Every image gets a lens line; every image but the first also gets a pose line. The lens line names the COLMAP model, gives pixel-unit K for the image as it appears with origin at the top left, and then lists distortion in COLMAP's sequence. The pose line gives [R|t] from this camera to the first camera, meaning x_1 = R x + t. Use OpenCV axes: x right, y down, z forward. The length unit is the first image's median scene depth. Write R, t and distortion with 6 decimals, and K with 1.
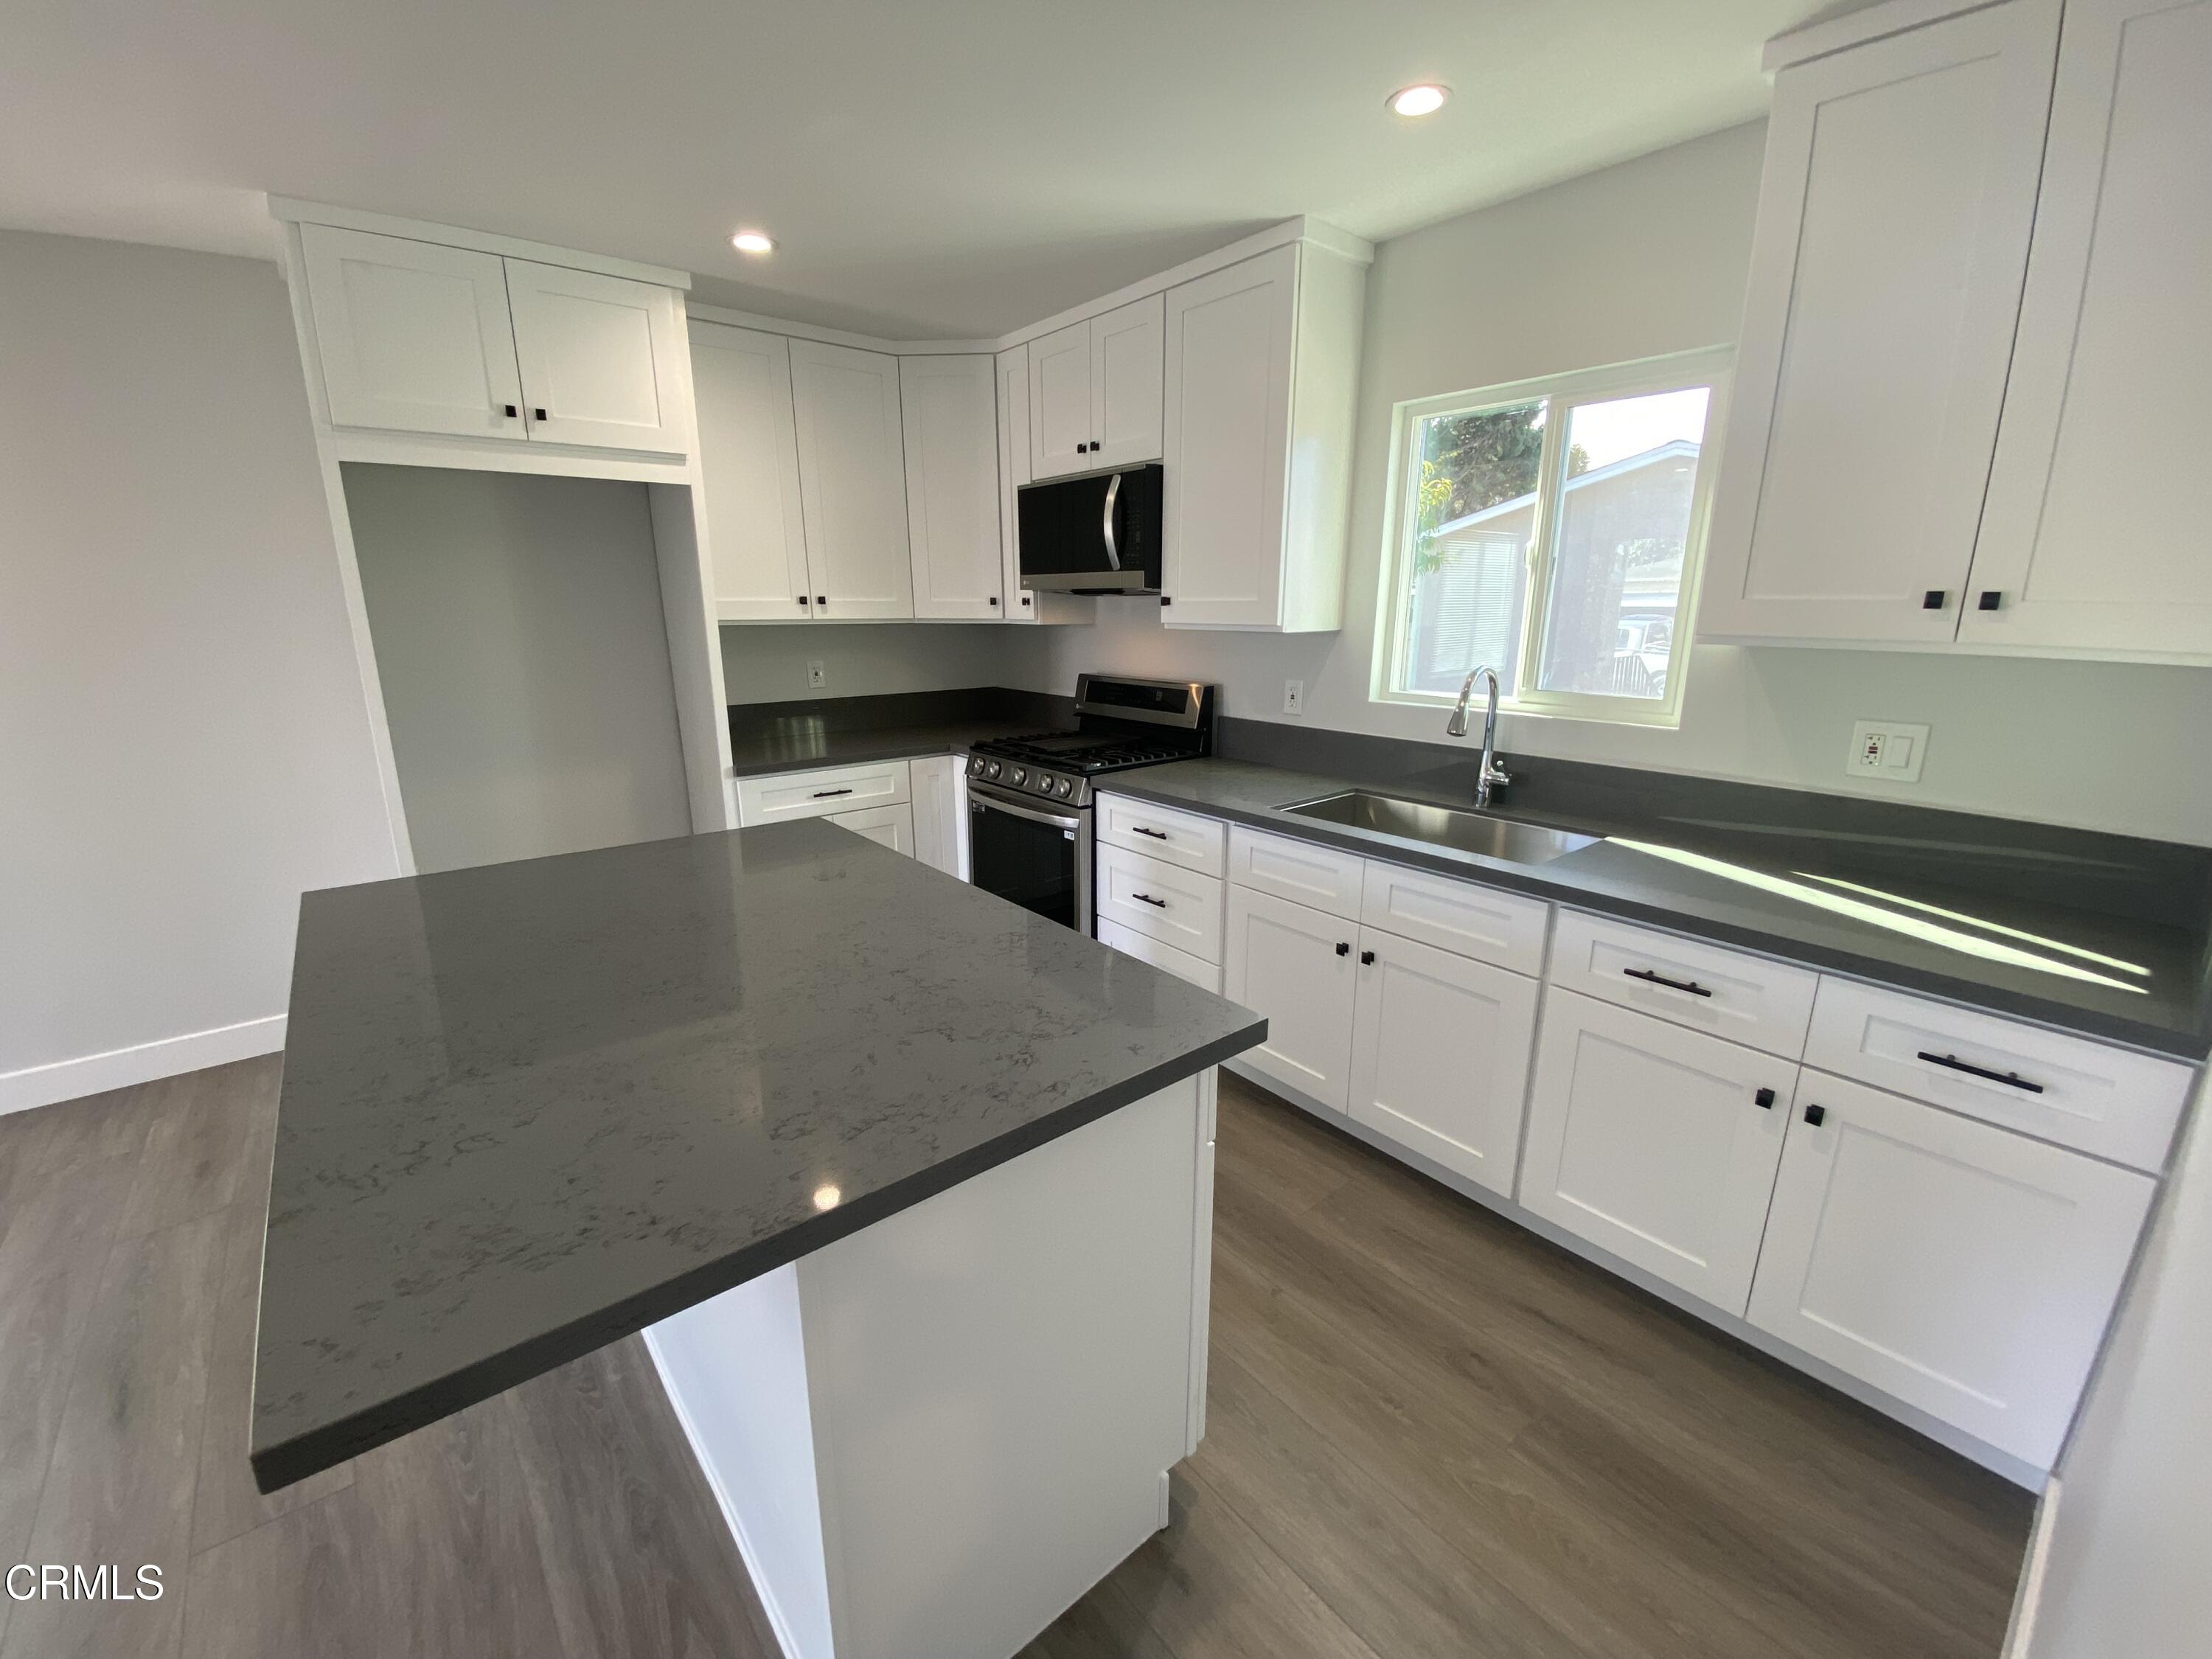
lens RADIAL K [[880.9, 0, 1103.3], [0, 880.9, 816.9], [0, 0, 1]] dist [0.021712, -0.018591]
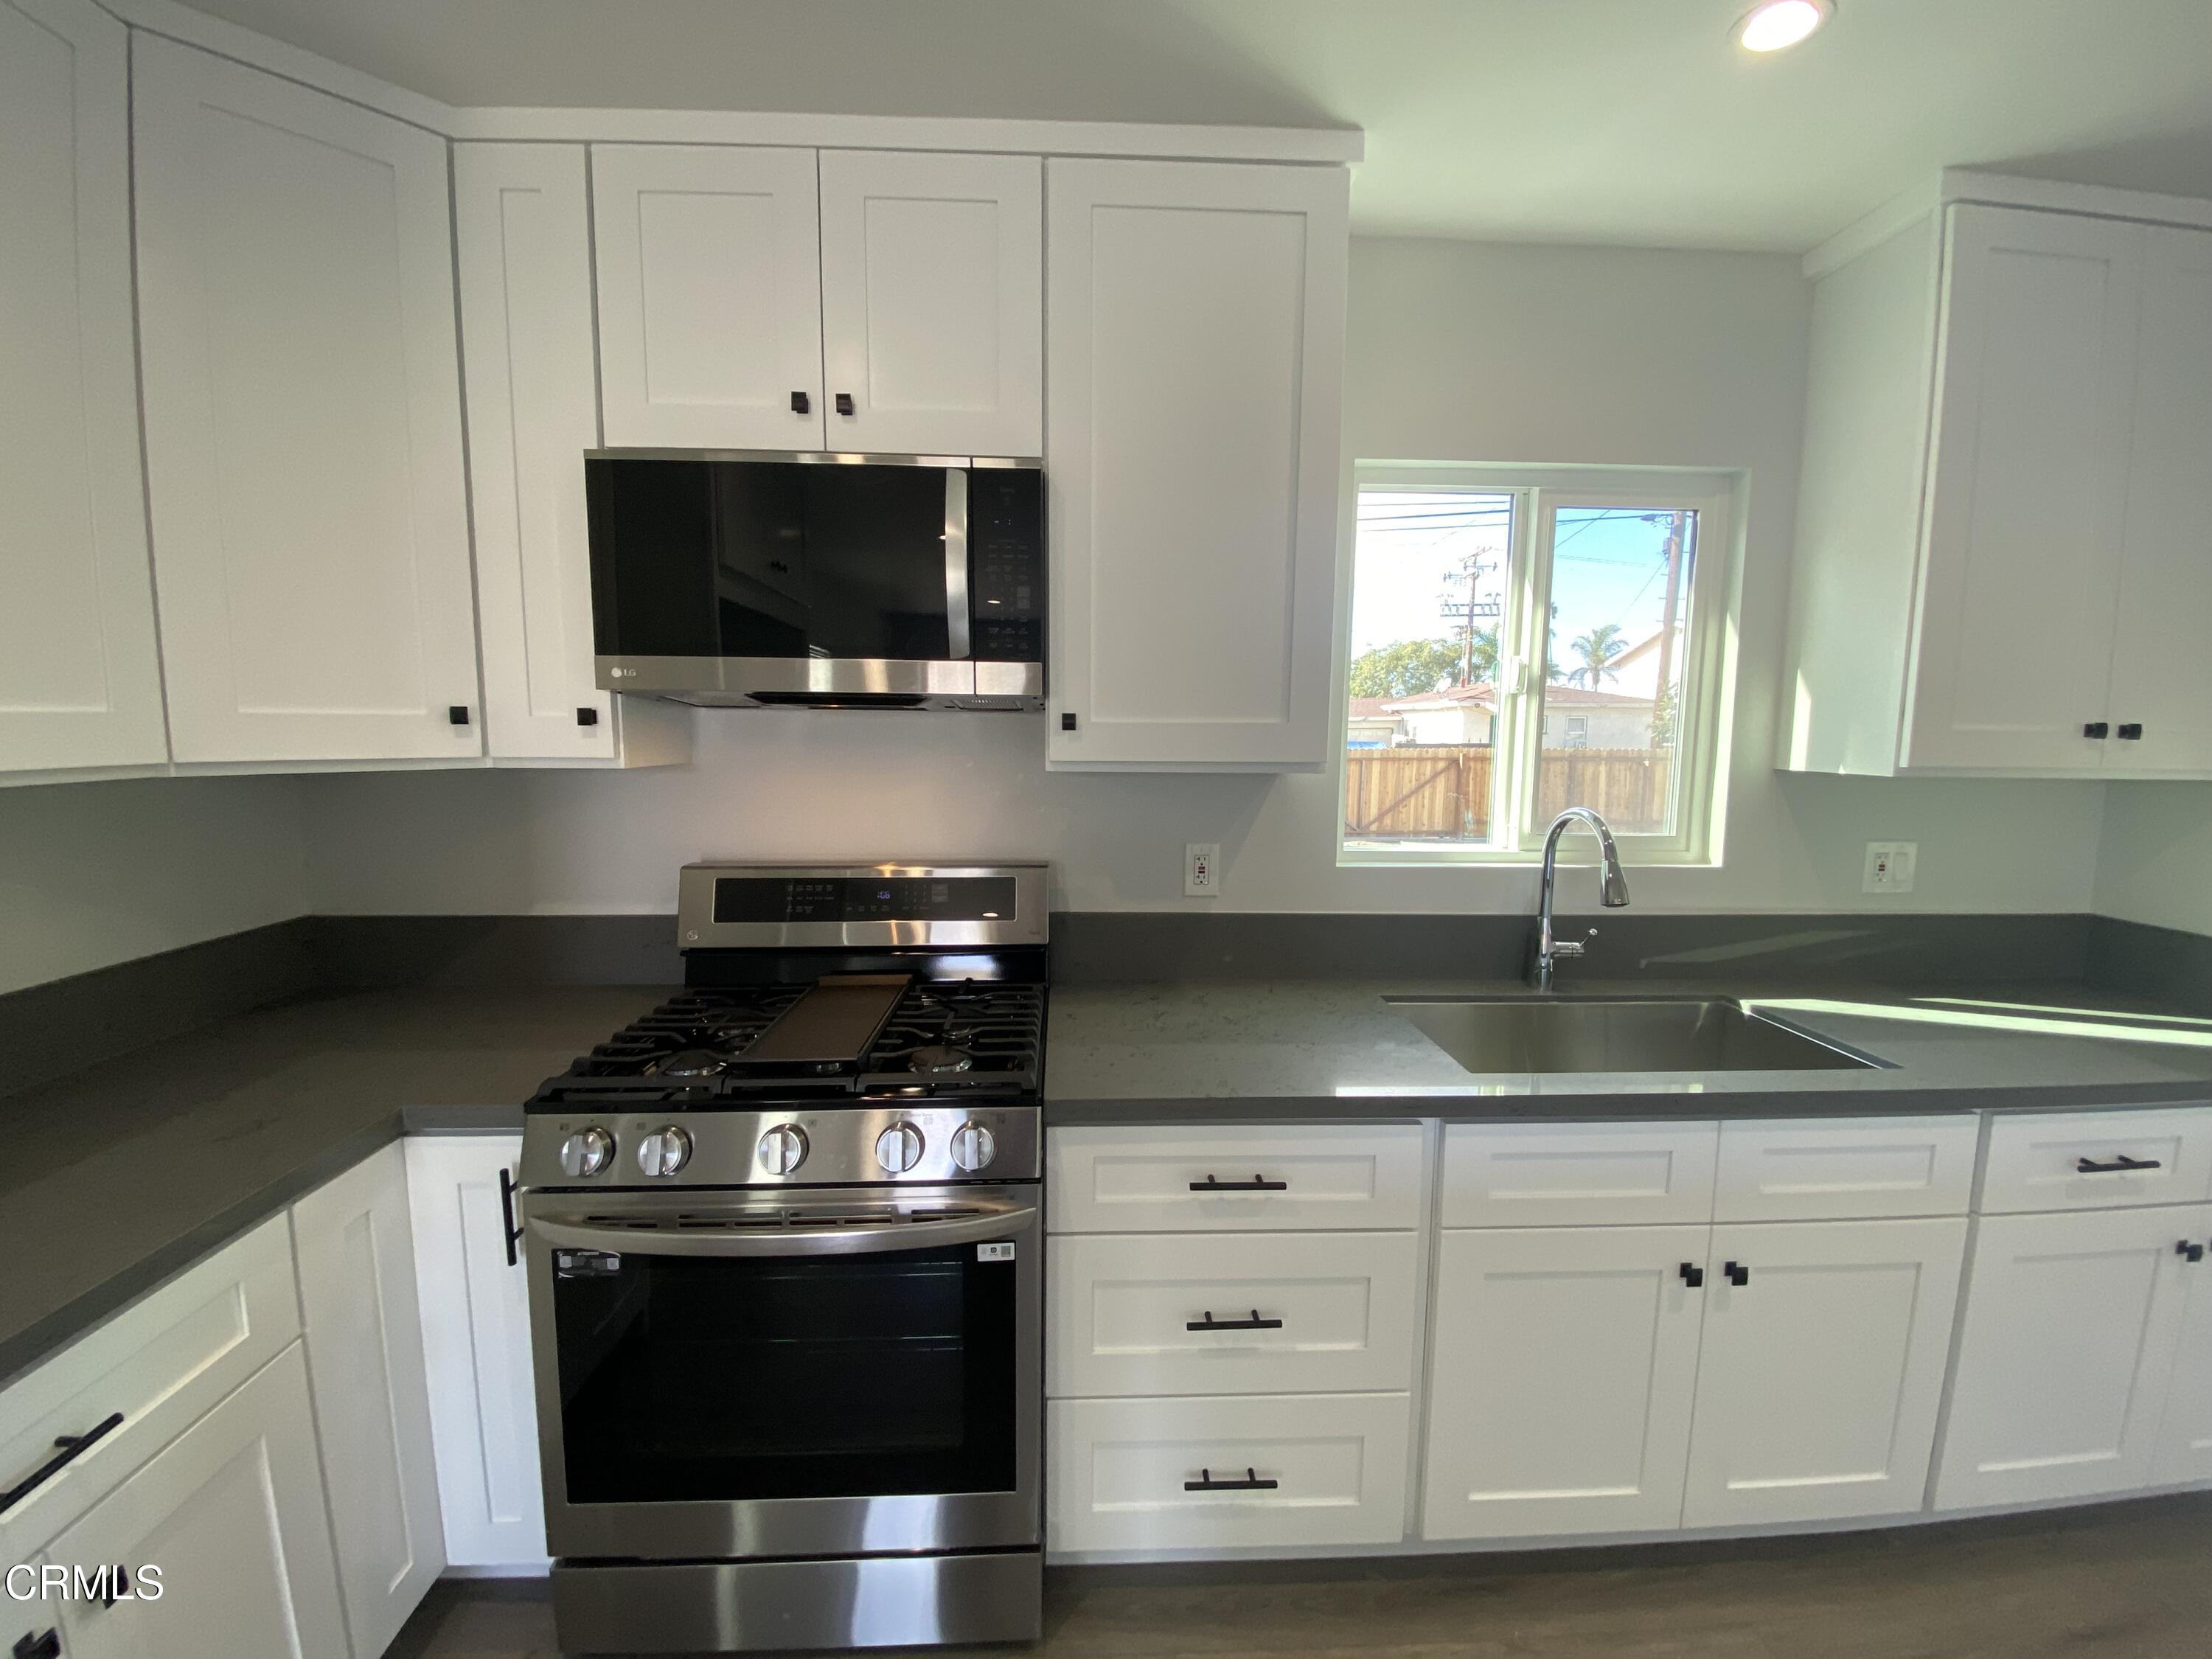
lens RADIAL K [[880.9, 0, 1103.3], [0, 880.9, 816.9], [0, 0, 1]] dist [0.021712, -0.018591]
pose [[0.600365, -0.078539, 0.795861, -0.334154], [0.179021, 0.983110, -0.038029, -0.162162], [-0.779432, 0.165307, 0.604285, 0.661861]]
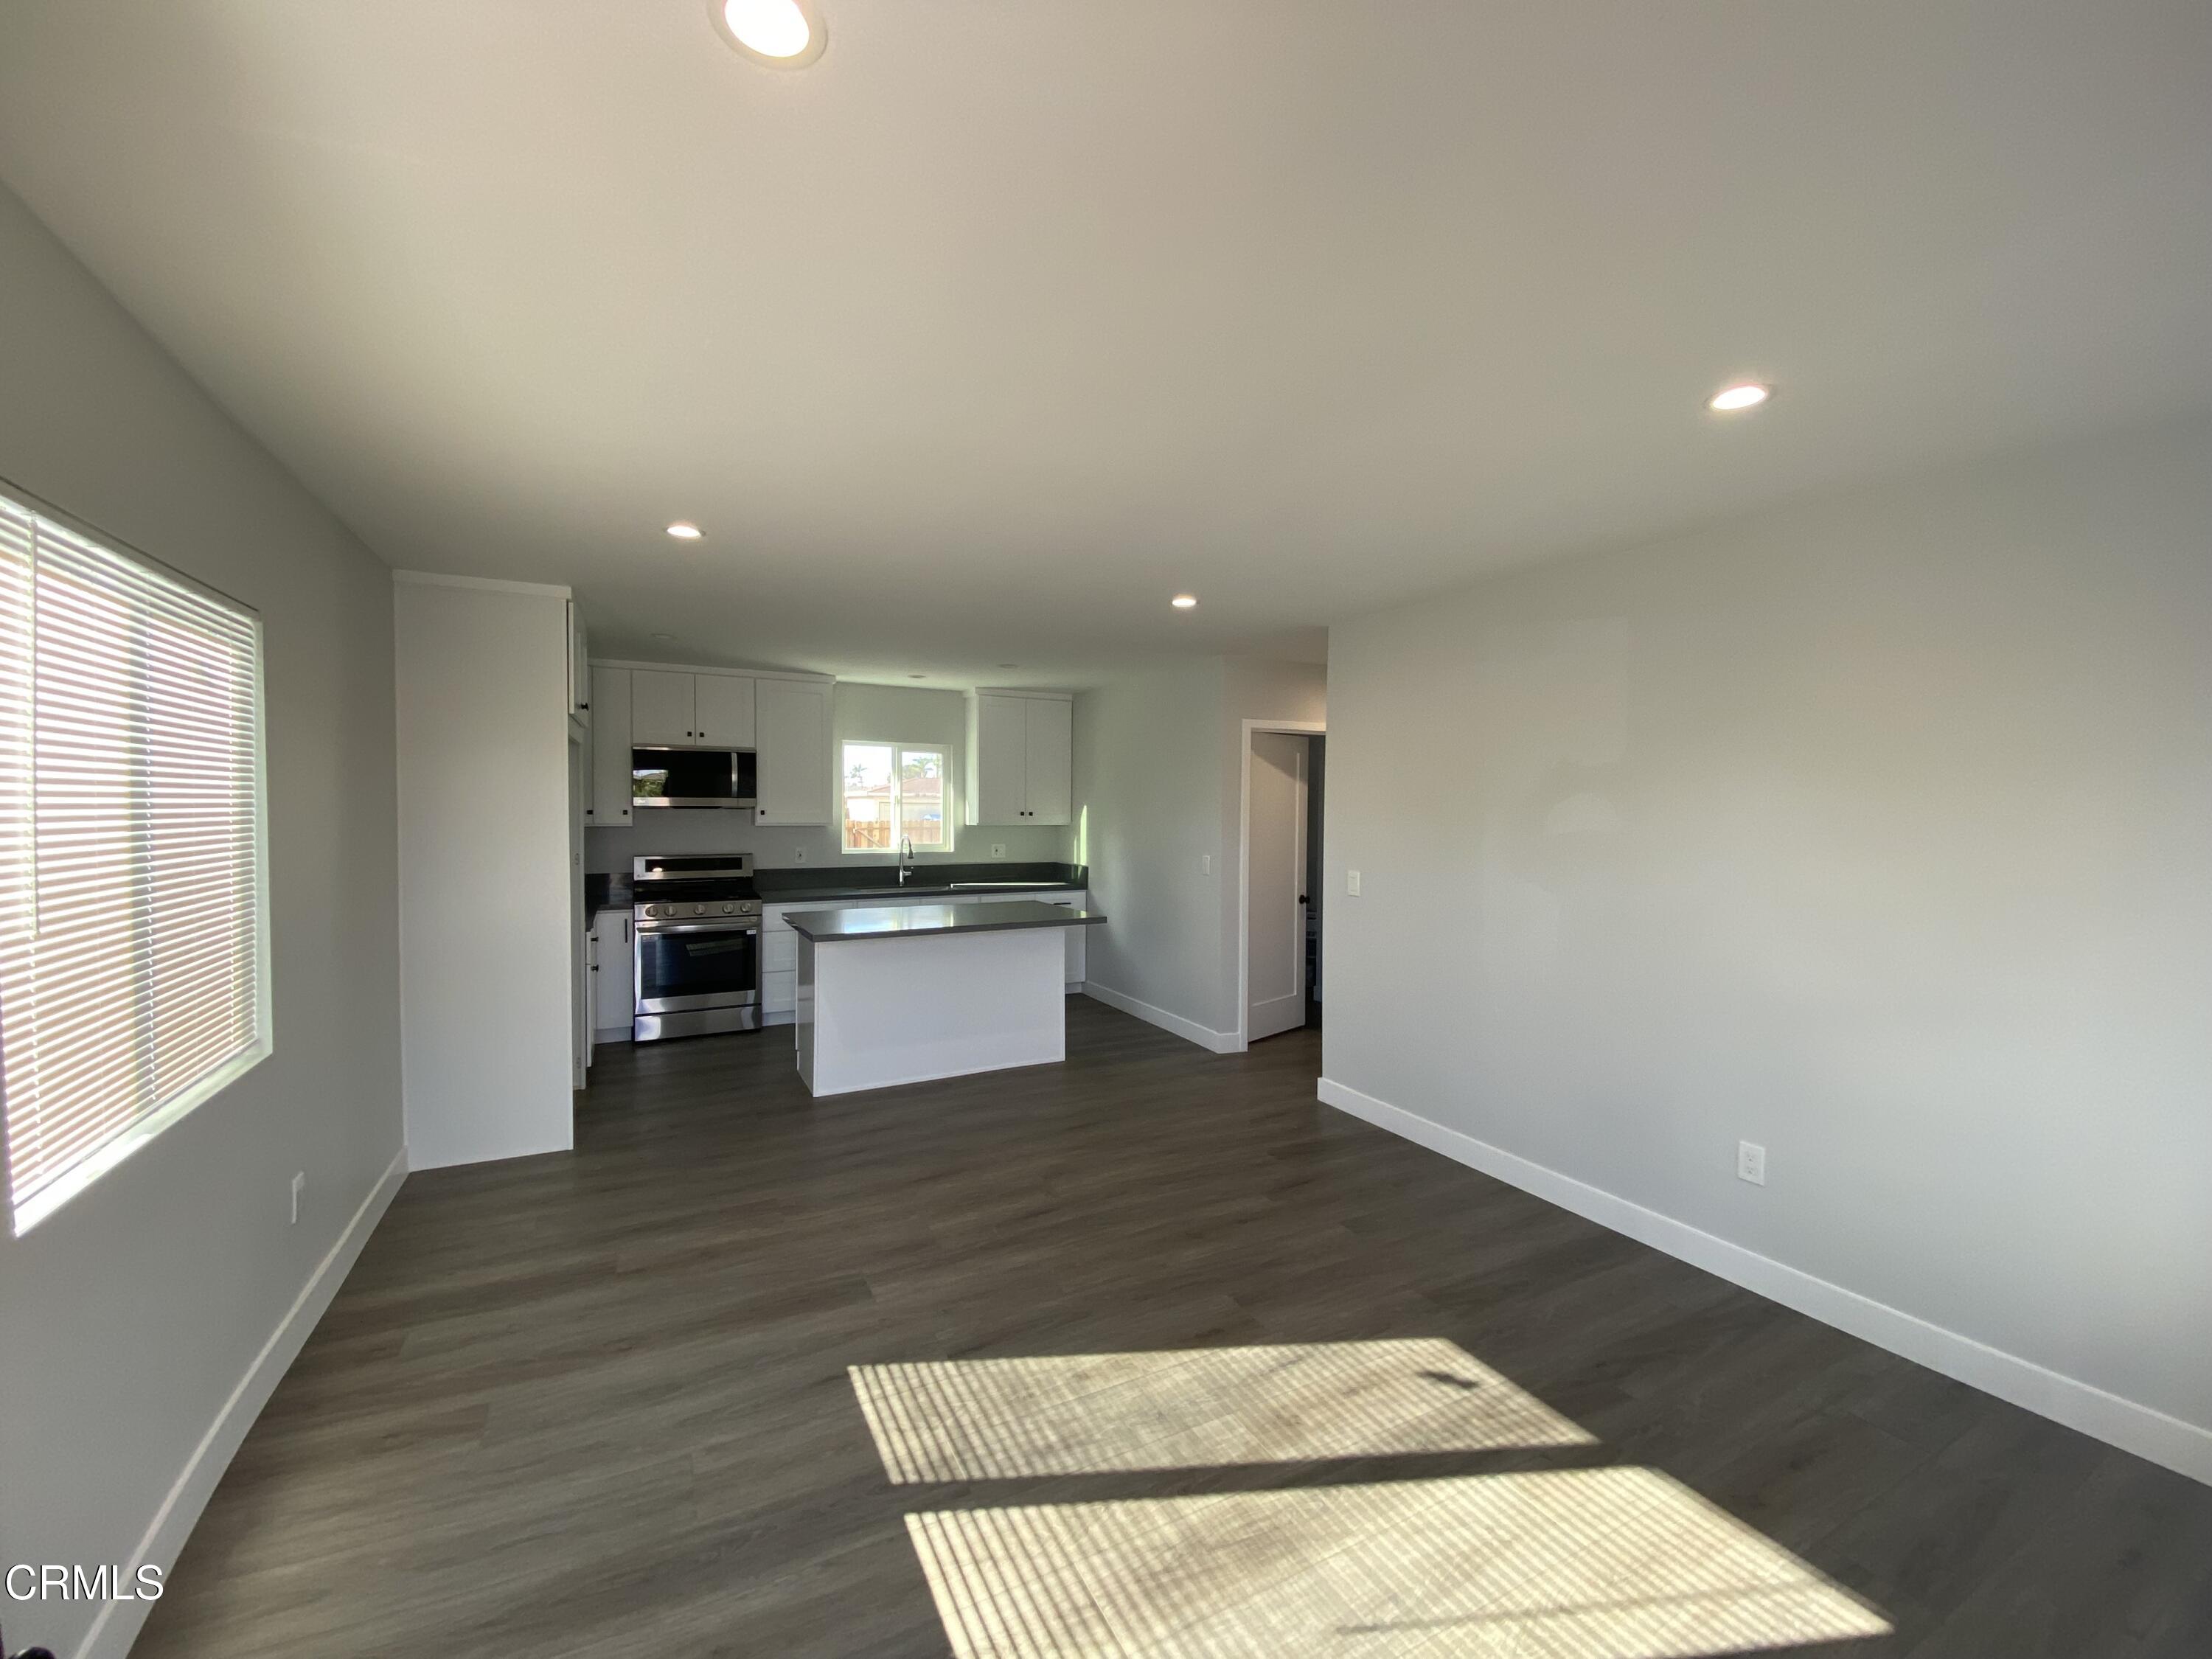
lens RADIAL K [[880.9, 0, 1103.3], [0, 880.9, 816.9], [0, 0, 1]] dist [0.021712, -0.018591]
pose [[0.198523, -0.010584, 0.980039, -1.743832], [0.222181, 0.974396, -0.034483, 0.010090], [-0.954581, 0.224591, 0.195791, -0.151134]]
